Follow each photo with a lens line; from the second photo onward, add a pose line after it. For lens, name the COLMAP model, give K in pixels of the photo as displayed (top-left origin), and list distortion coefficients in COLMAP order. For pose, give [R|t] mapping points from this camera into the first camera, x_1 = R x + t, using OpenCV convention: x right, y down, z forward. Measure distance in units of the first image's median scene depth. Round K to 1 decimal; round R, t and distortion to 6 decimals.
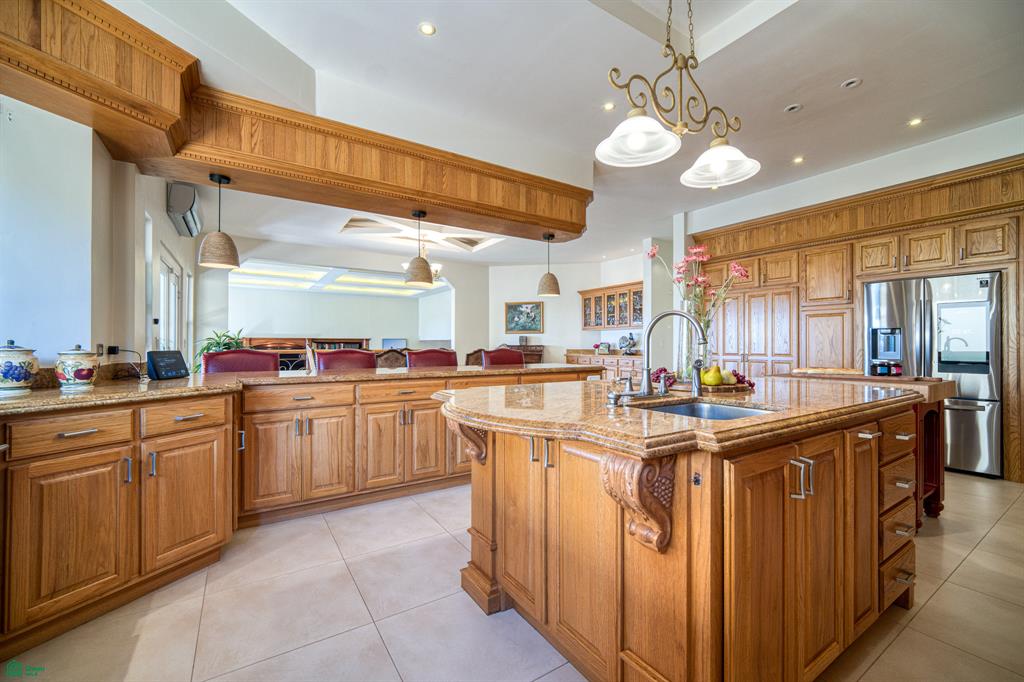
lens RADIAL K [[410.9, 0, 504.9], [0, 410.9, 337.6], [0, 0, 1]] dist [-0.003254, -0.000244]
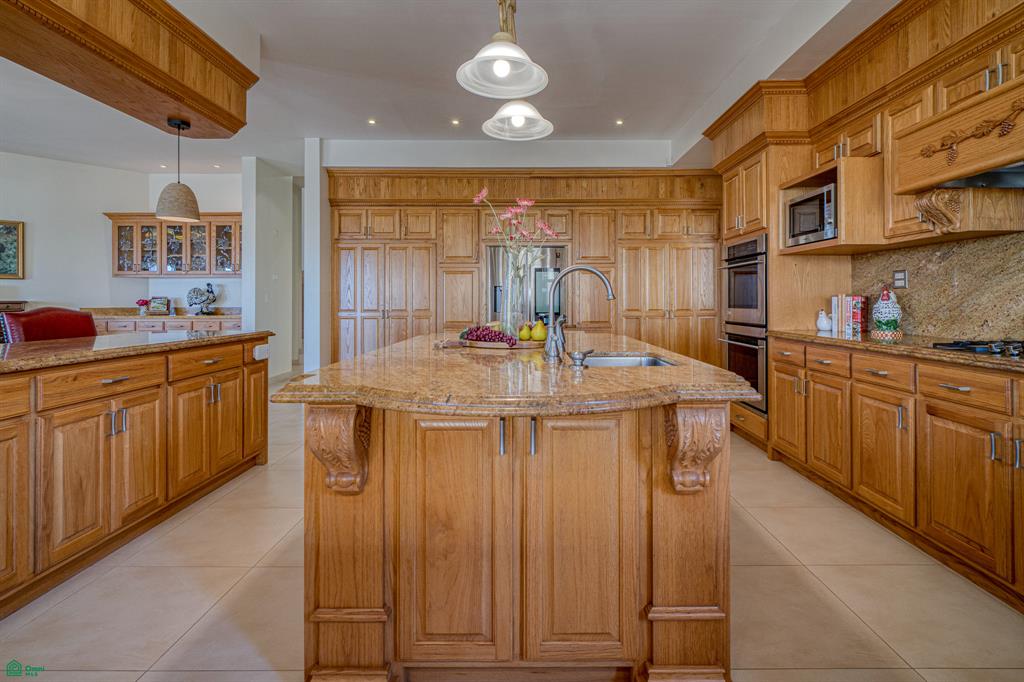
lens RADIAL K [[490.9, 0, 540.8], [0, 490.9, 293.6], [0, 0, 1]] dist [-0.001227, -0.000080]
pose [[0.536681, 0.010443, 0.843721, -0.162266], [-0.014330, 0.999892, -0.003261, 0.001508], [-0.843663, -0.010340, 0.536773, 0.112888]]
